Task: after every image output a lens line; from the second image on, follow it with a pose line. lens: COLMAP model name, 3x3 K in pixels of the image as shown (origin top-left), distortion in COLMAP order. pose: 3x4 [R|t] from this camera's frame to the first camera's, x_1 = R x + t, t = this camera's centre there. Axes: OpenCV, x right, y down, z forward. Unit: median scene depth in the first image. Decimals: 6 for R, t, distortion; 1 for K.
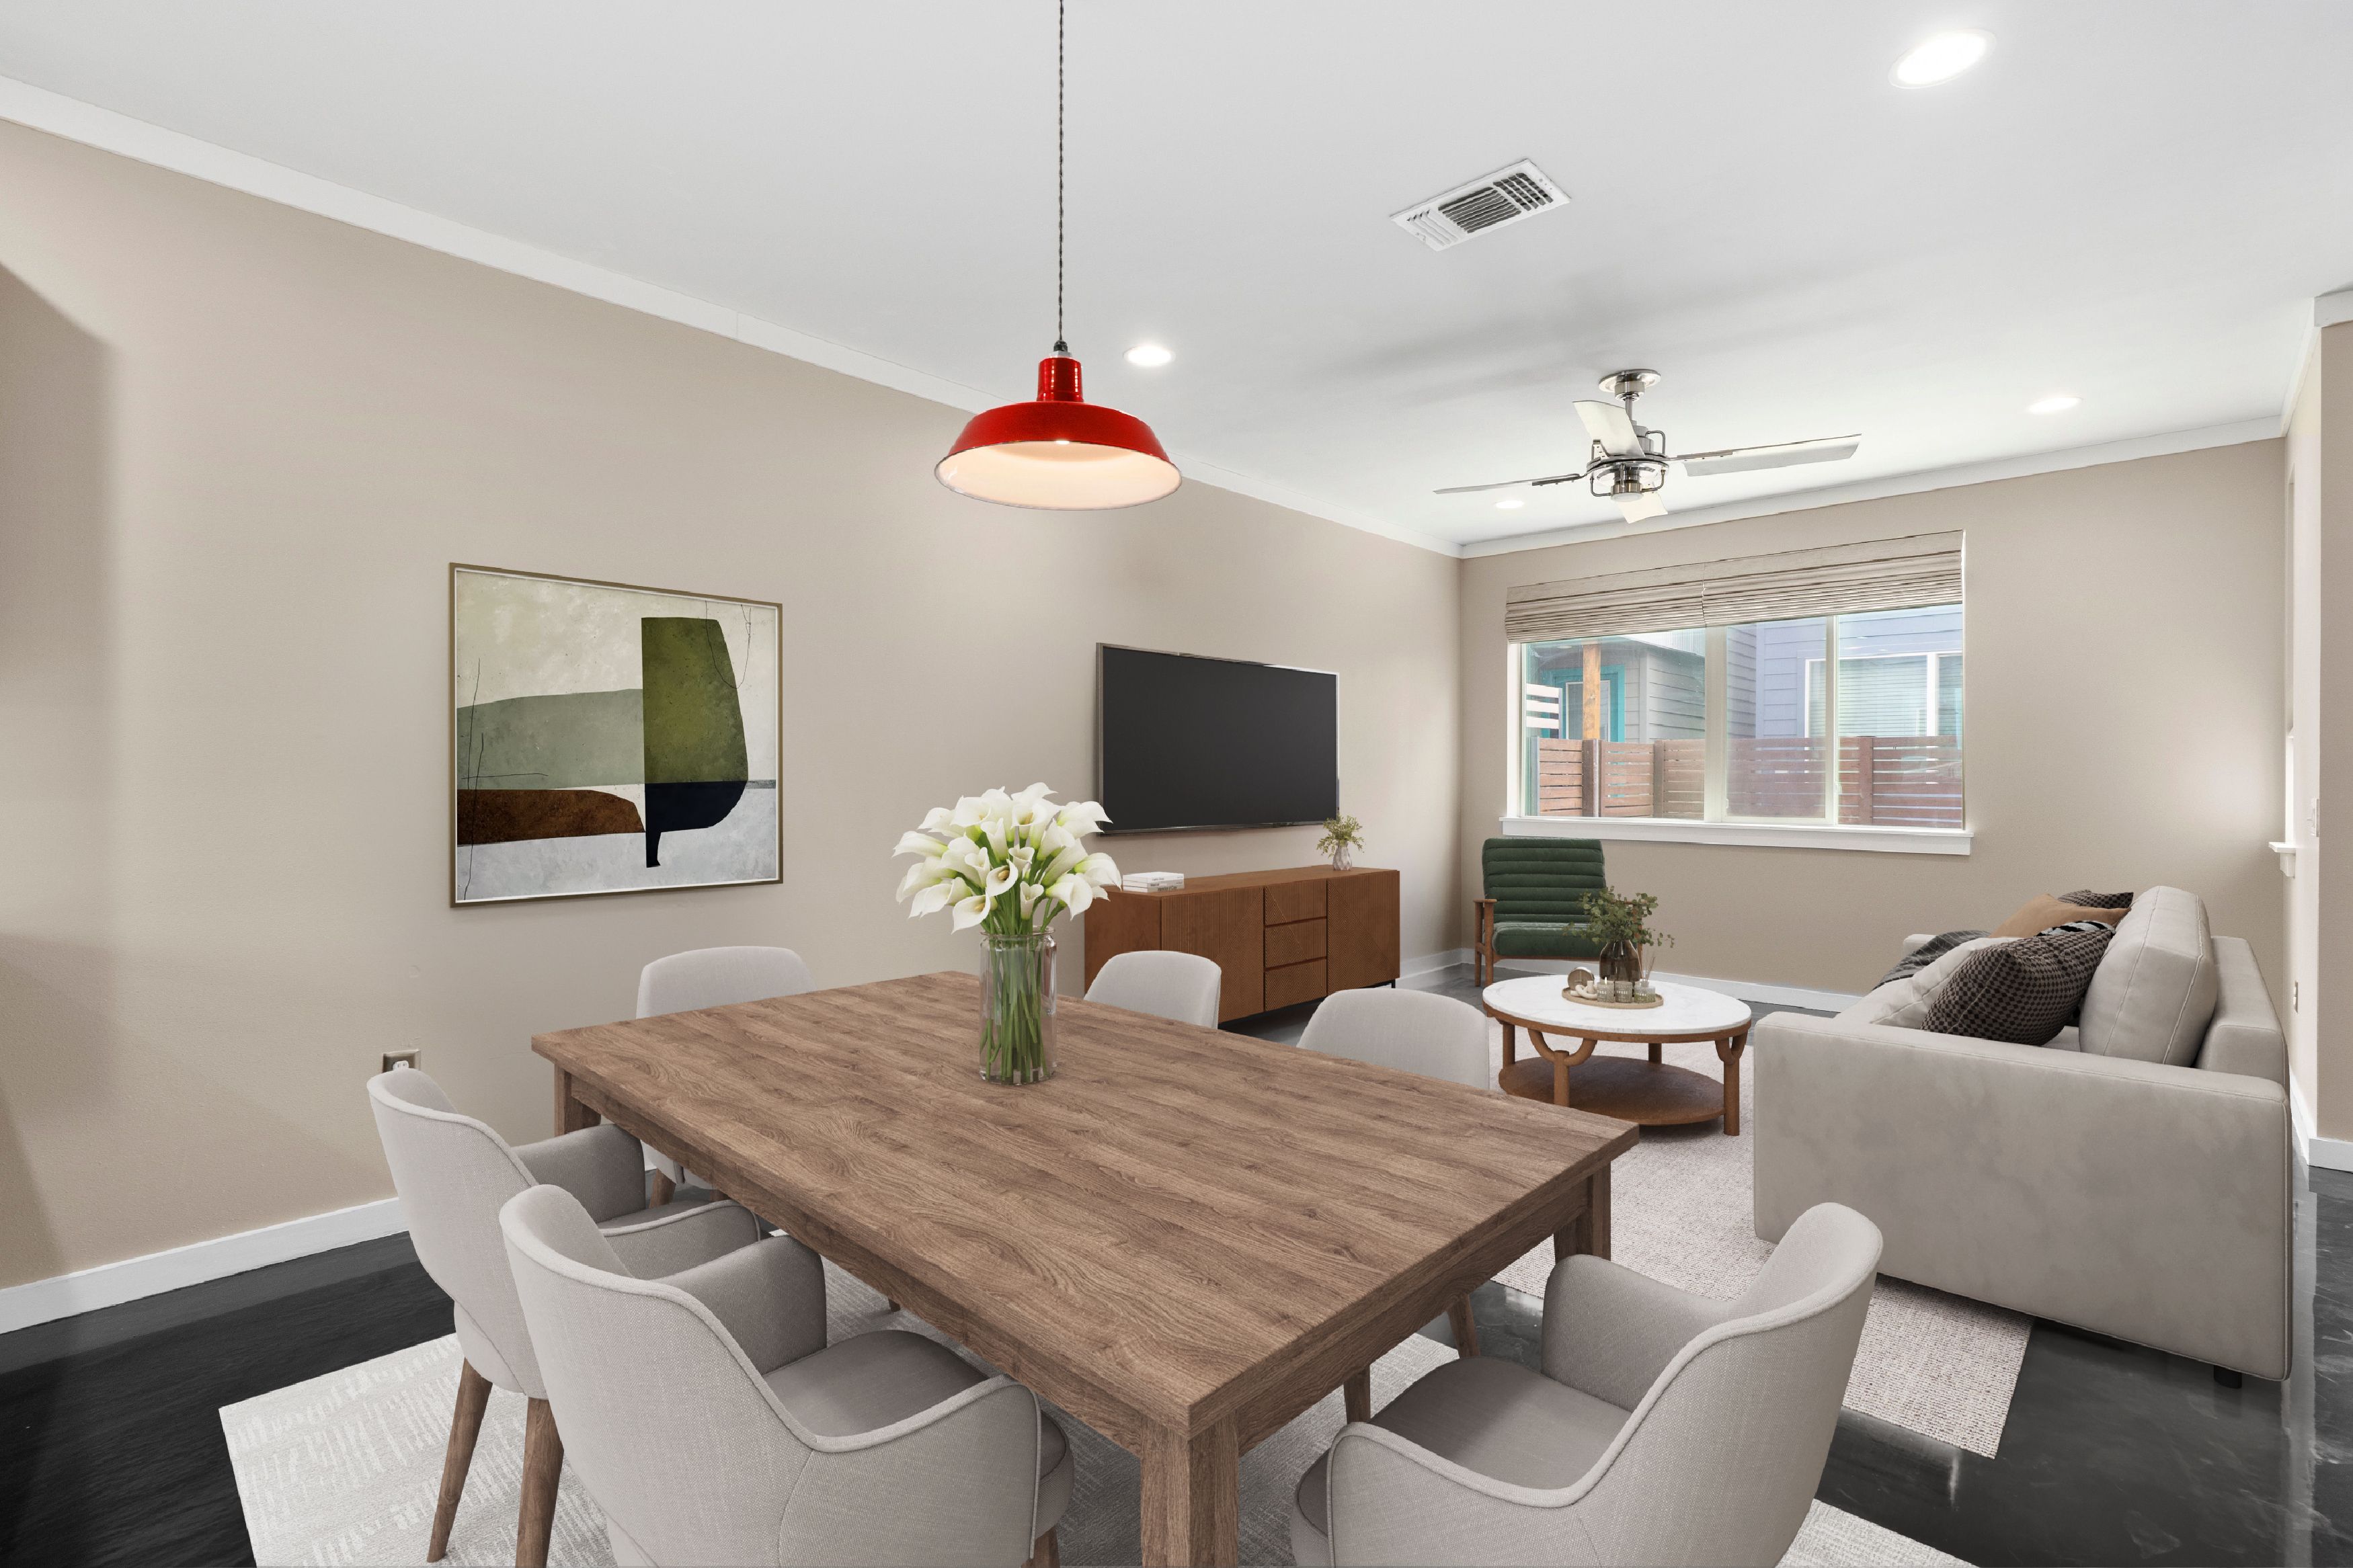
lens RADIAL K [[1050.1, 0, 1213.7], [0, 1050.1, 787.8], [0, 0, 1]] dist [-0.002449, 0.000015]
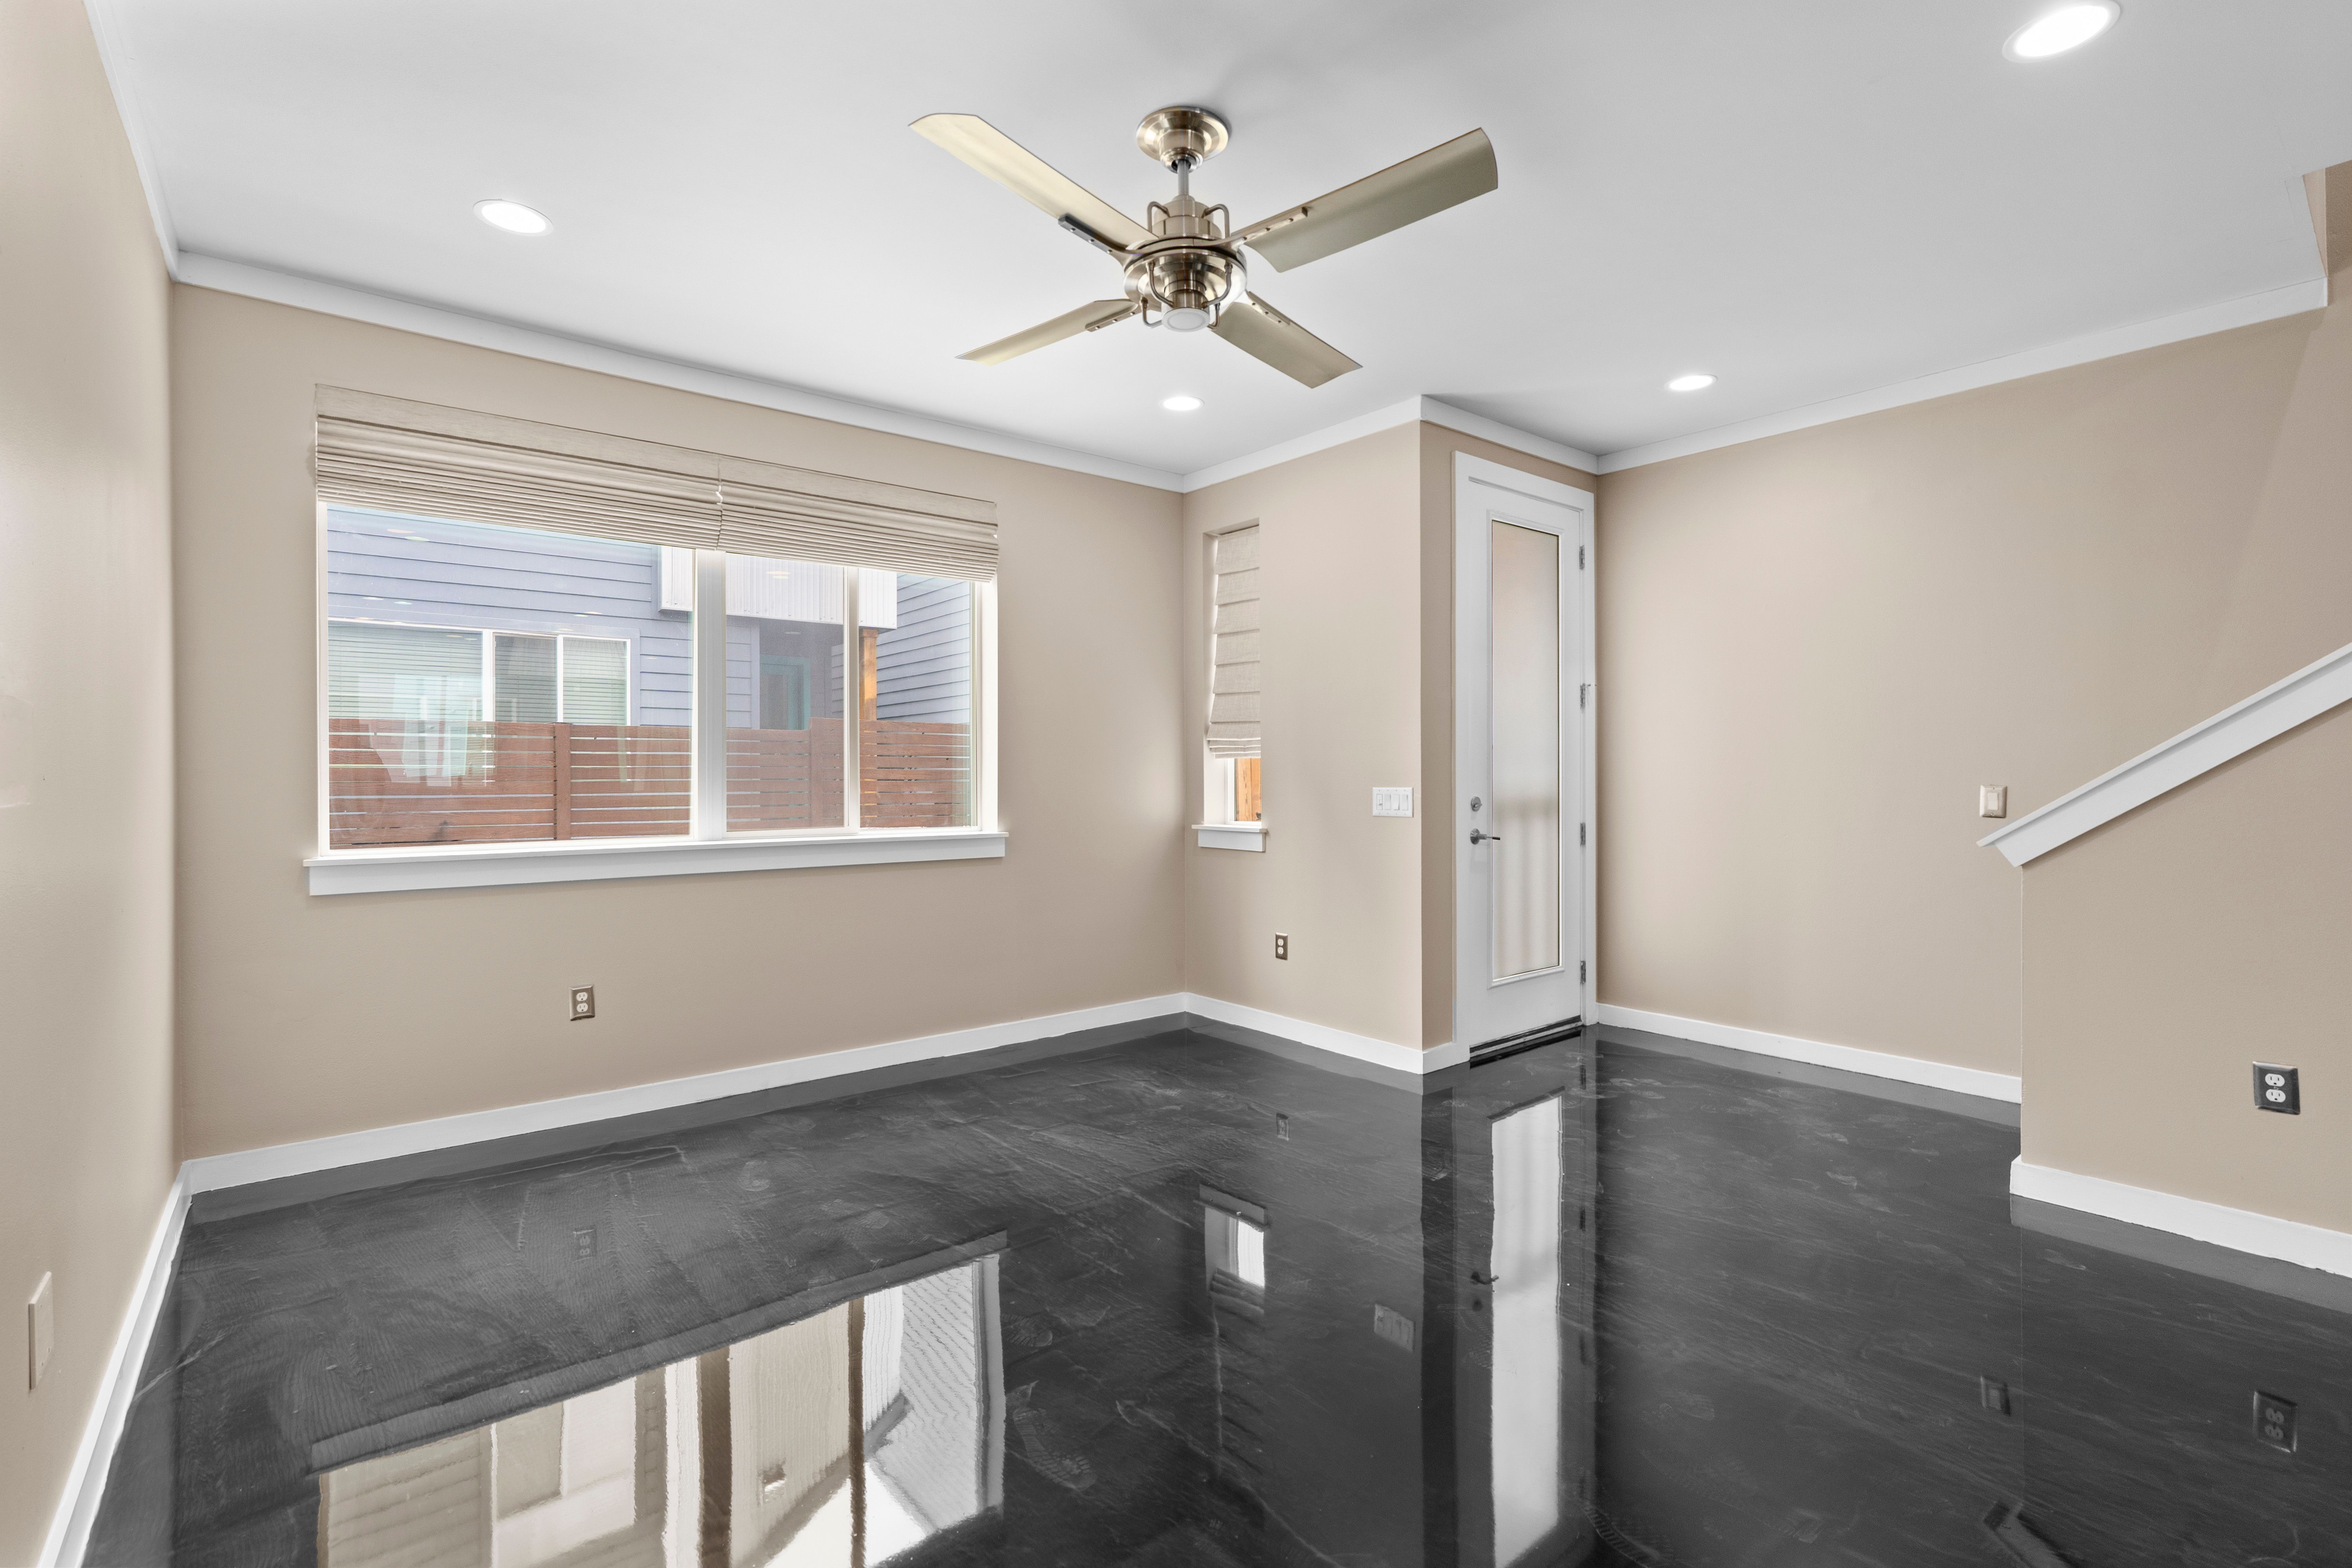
lens RADIAL K [[1068.8, 0, 1179.6], [0, 1068.8, 776.7], [0, 0, 1]] dist [-0.007597, 0.001583]
pose [[0.146484, -0.002352, 0.989210, -0.184821], [0.015732, 0.999876, 0.000048, -0.002434], [-0.989088, 0.015556, 0.146503, 0.703658]]
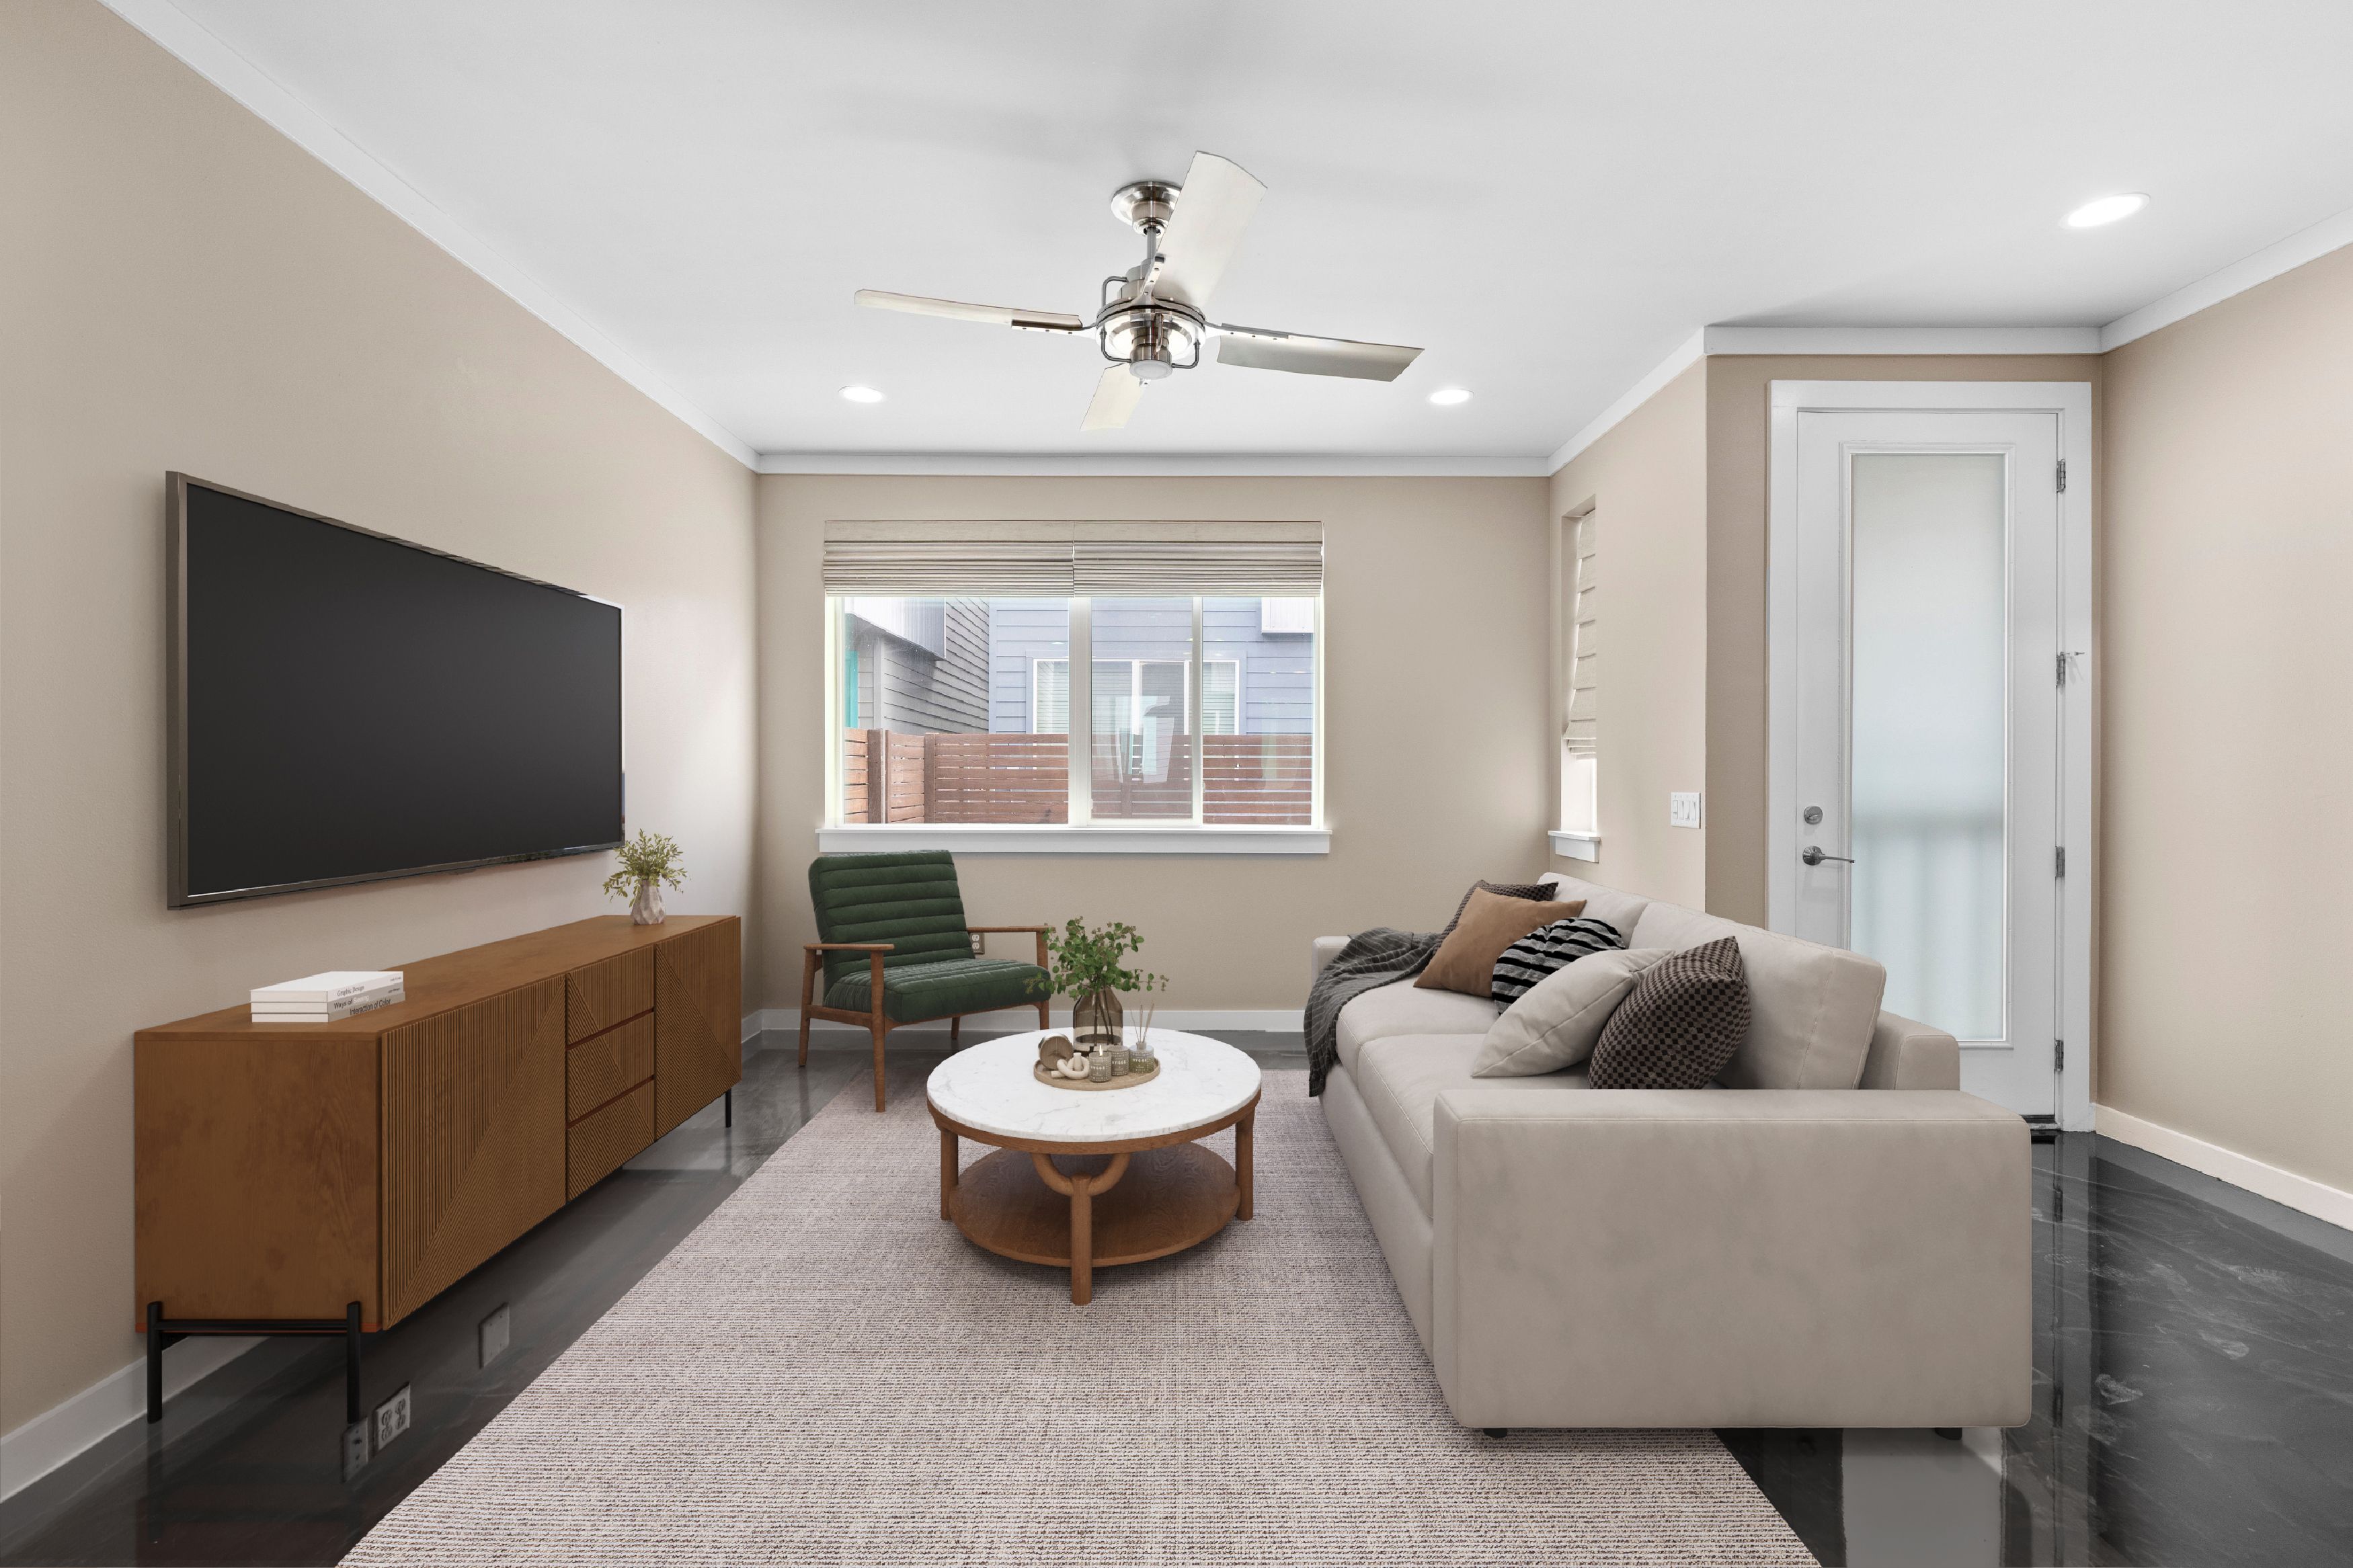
lens RADIAL K [[1069.1, 0, 1180.1], [0, 1069.1, 776.7], [0, 0, 1]] dist [-0.007597, 0.001583]
pose [[0.734776, 0.001276, 0.678308, -0.059611], [0.006526, 0.999939, -0.008950, 0.002100], [-0.678278, 0.011003, 0.734723, 0.356711]]
